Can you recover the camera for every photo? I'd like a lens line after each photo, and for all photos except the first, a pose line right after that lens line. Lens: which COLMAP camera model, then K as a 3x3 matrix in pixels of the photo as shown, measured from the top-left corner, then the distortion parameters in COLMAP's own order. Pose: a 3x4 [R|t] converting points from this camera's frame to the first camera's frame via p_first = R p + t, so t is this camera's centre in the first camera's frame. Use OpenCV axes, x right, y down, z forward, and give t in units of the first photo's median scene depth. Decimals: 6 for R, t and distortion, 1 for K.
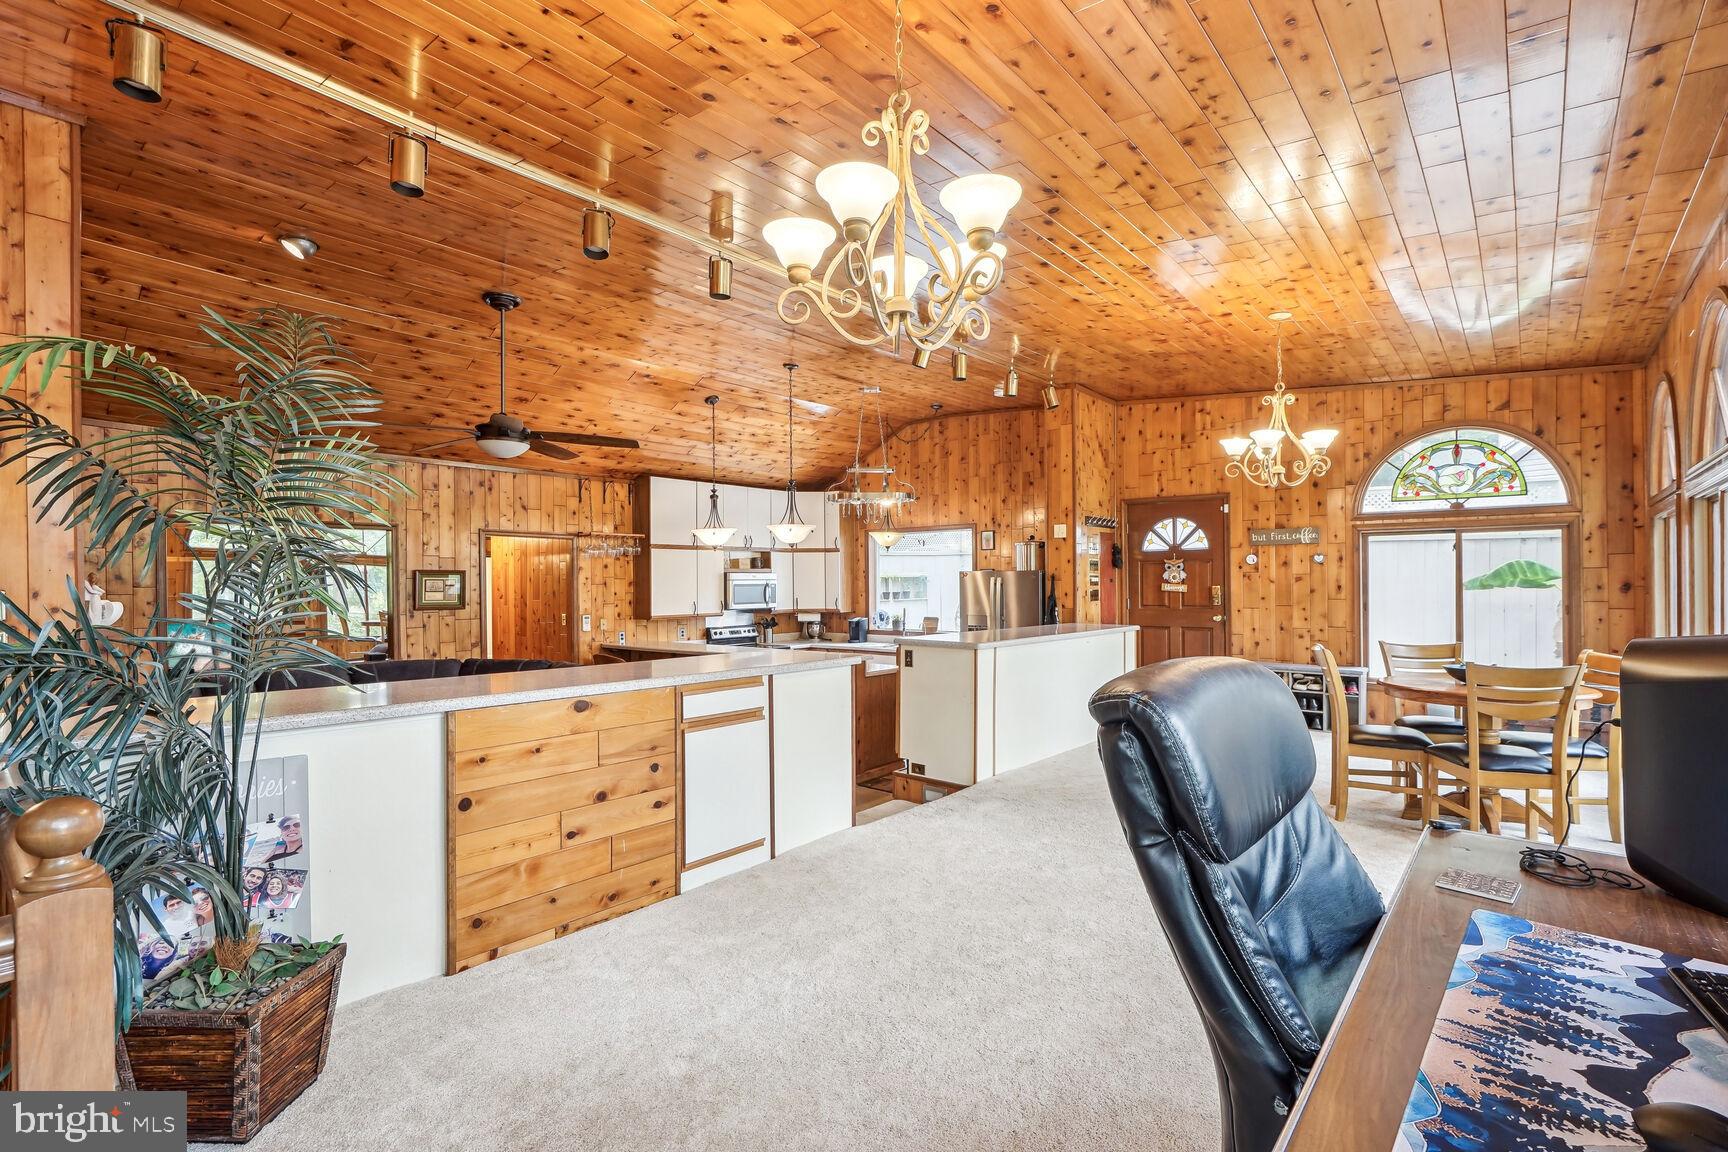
lens RADIAL K [[784.0, 0, 858.9], [0, 784.0, 588.4], [0, 0, 1]] dist [-0.002508, 0.000394]
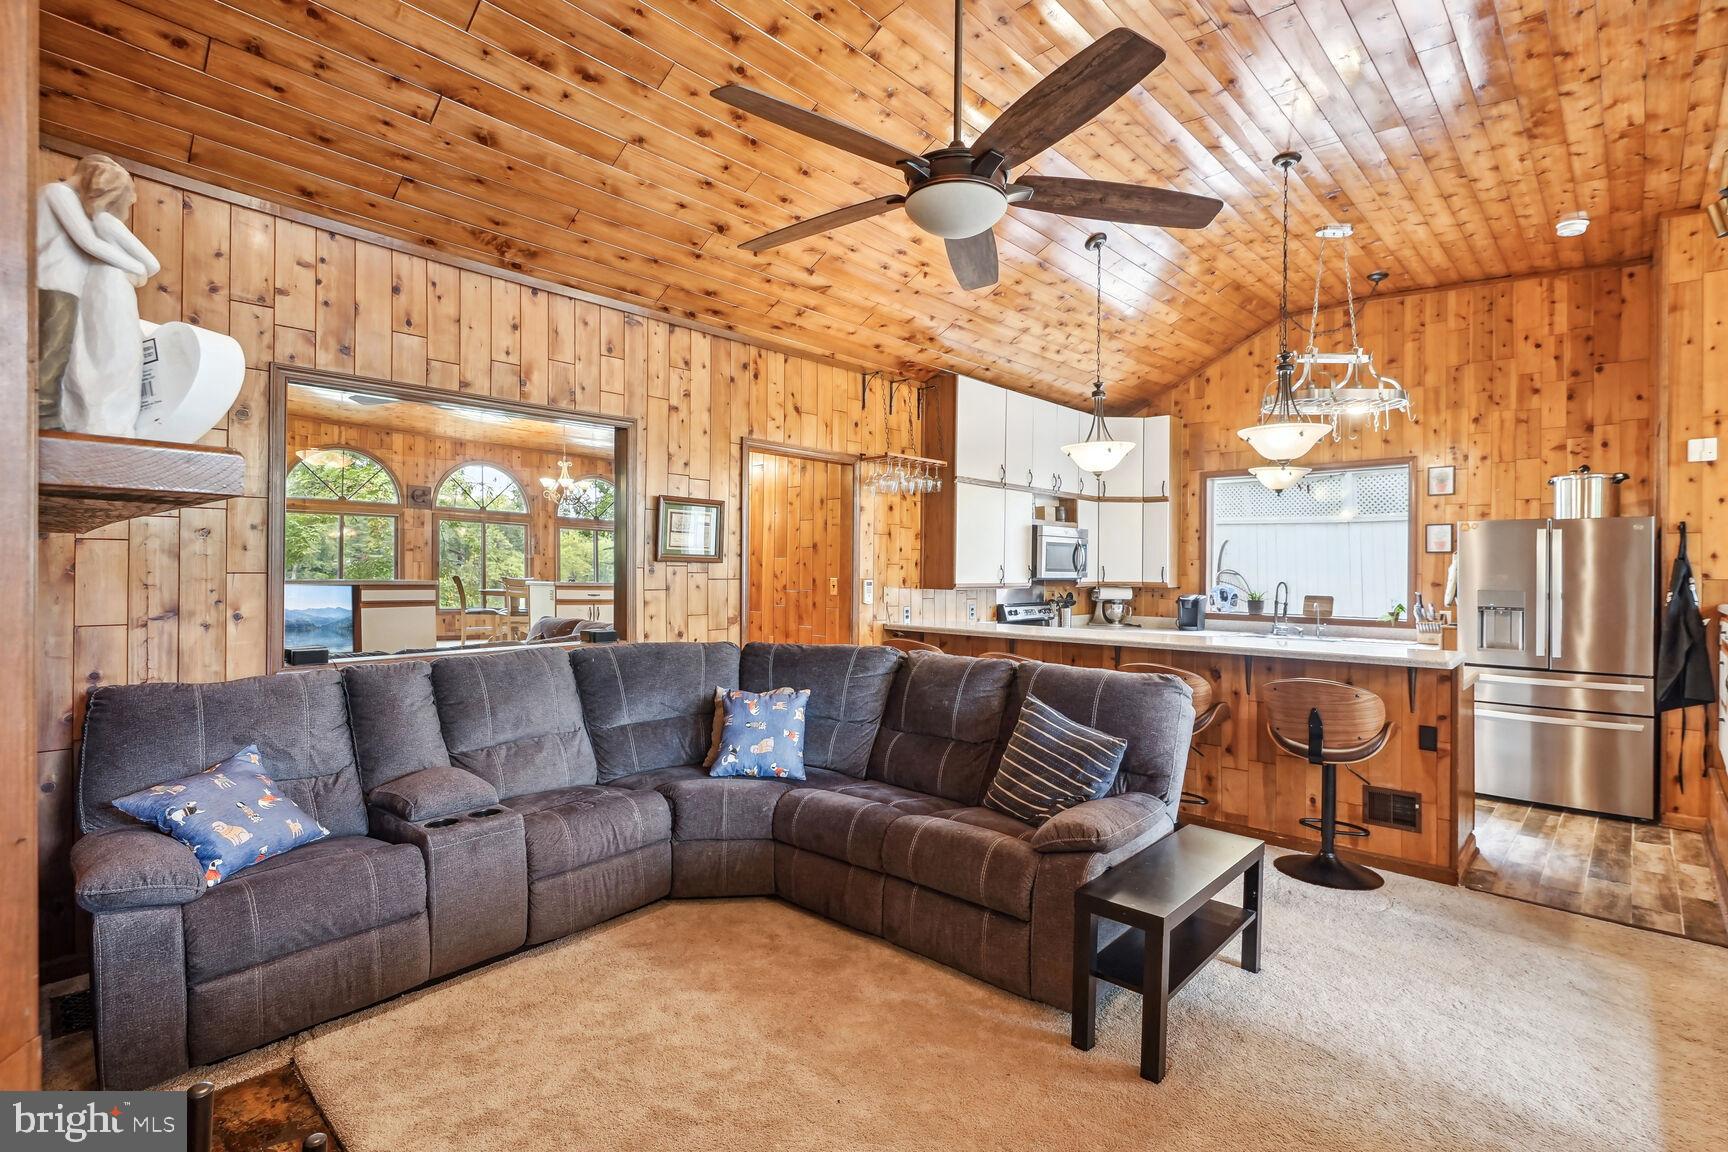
lens RADIAL K [[796.7, 0, 864.0], [0, 796.7, 576.0], [0, 0, 1]] dist [-0.001283, 0.000606]
pose [[0.998215, 0.017775, -0.057024, -0.302960], [-0.017800, 0.999842, 0.000062, 0.029897], [0.057016, 0.000953, 0.998373, 0.317081]]
